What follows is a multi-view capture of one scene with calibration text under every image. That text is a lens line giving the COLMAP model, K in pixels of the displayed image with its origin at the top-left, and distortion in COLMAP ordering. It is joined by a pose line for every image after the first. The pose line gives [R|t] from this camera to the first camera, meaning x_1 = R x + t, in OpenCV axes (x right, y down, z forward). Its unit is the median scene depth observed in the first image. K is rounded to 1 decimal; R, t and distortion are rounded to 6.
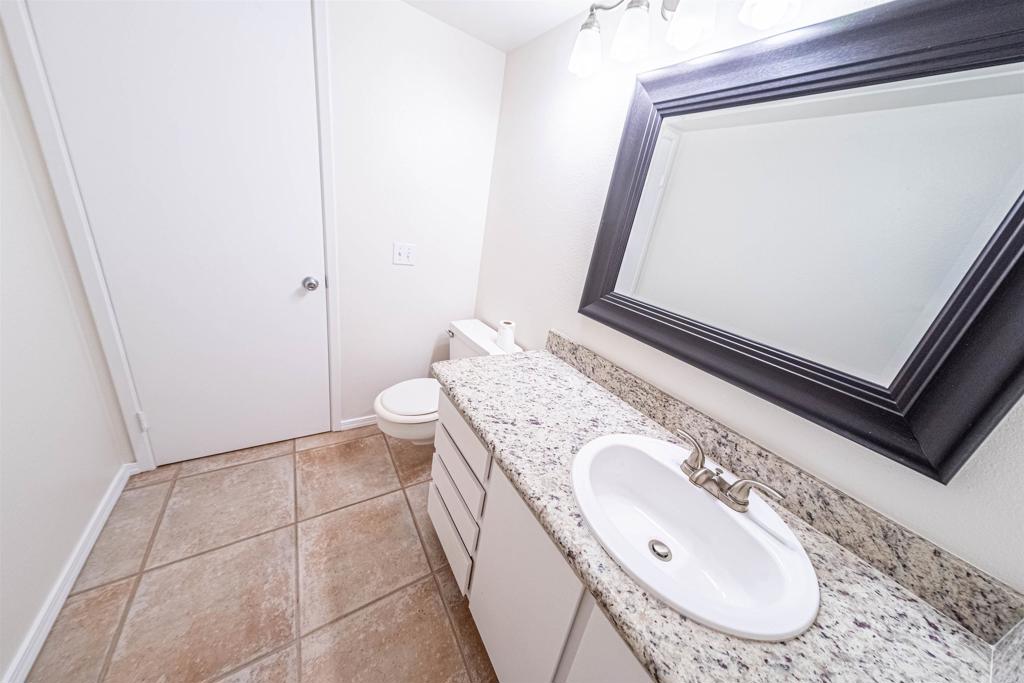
lens RADIAL K [[323.1, 0, 504.7], [0, 323.1, 333.8], [0, 0, 1]] dist [0.020032, -0.000183]
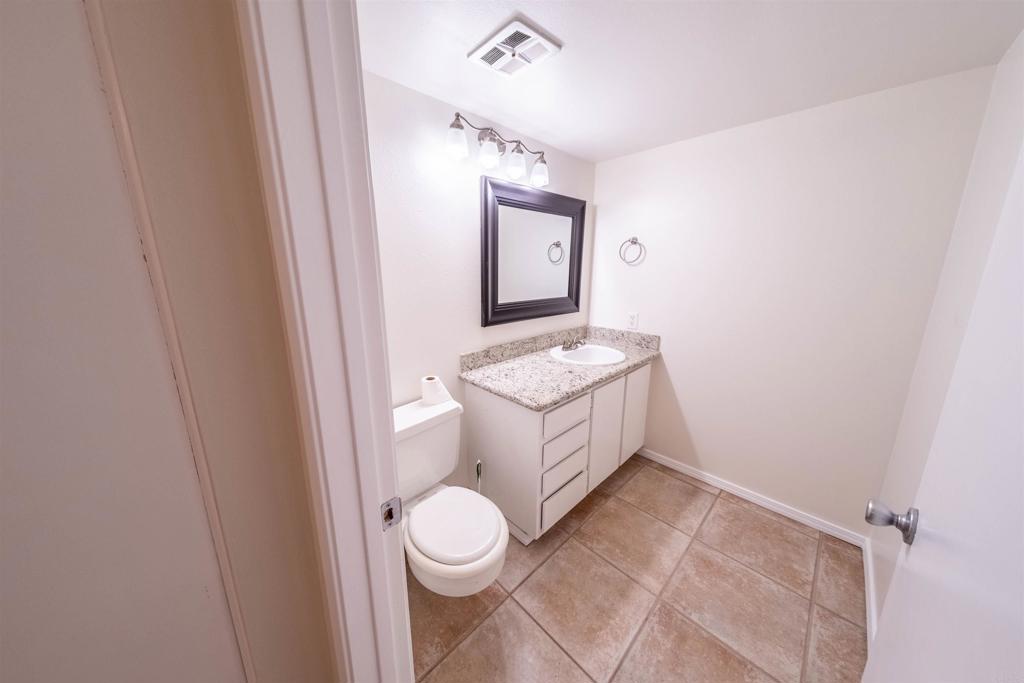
lens RADIAL K [[325.0, 0, 506.2], [0, 325.0, 332.5], [0, 0, 1]] dist [-0.002450, -0.000396]
pose [[-0.215672, -0.341994, 0.914618, -1.099393], [0.310605, 0.863984, 0.396303, -0.583204], [-0.925748, 0.369556, -0.080112, 1.066421]]
